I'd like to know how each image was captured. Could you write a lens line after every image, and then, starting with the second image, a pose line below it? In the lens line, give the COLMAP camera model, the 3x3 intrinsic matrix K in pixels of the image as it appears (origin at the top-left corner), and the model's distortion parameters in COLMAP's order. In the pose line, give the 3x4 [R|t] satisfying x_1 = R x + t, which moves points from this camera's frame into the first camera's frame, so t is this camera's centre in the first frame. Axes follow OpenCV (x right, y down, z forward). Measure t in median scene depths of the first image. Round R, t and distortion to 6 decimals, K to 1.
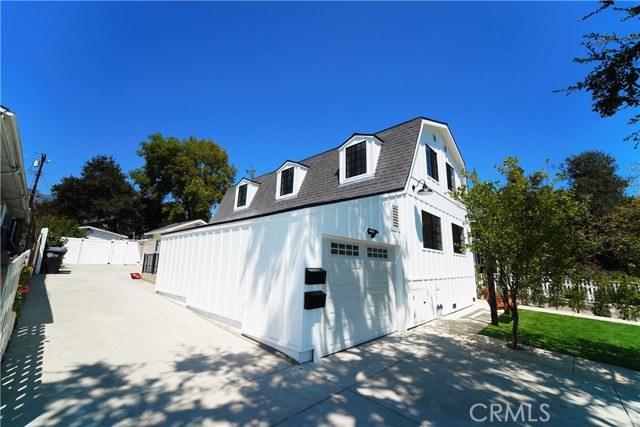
lens RADIAL K [[262.7, 0, 321.0], [0, 262.7, 214.0], [0, 0, 1]] dist [-0.029739, 0.003553]
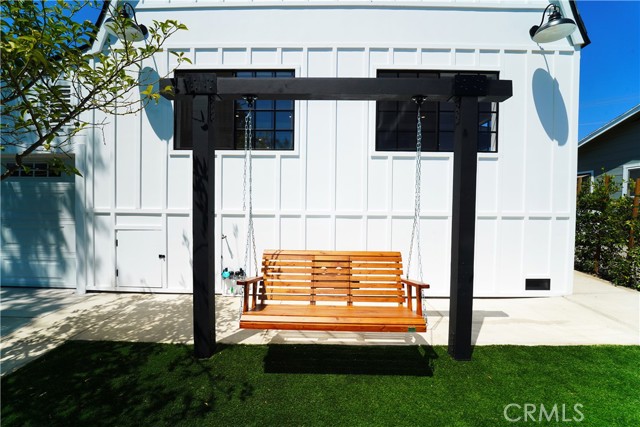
lens RADIAL K [[262.7, 0, 321.0], [0, 262.7, 214.0], [0, 0, 1]] dist [-0.029739, 0.003553]
pose [[0.668036, 0.000311, -0.744129, 1.308887], [0.151629, 0.978963, 0.136532, 0.307990], [0.728517, -0.204040, 0.653935, 1.195938]]
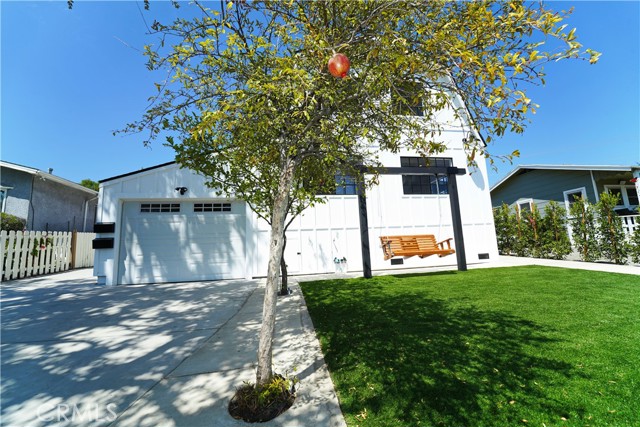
lens RADIAL K [[262.7, 0, 321.0], [0, 262.7, 214.0], [0, 0, 1]] dist [-0.029739, 0.003553]
pose [[0.795211, -0.143435, -0.589123, 1.347288], [0.179757, 0.983706, 0.003136, 0.279783], [0.579074, -0.108393, 0.808037, 0.408795]]
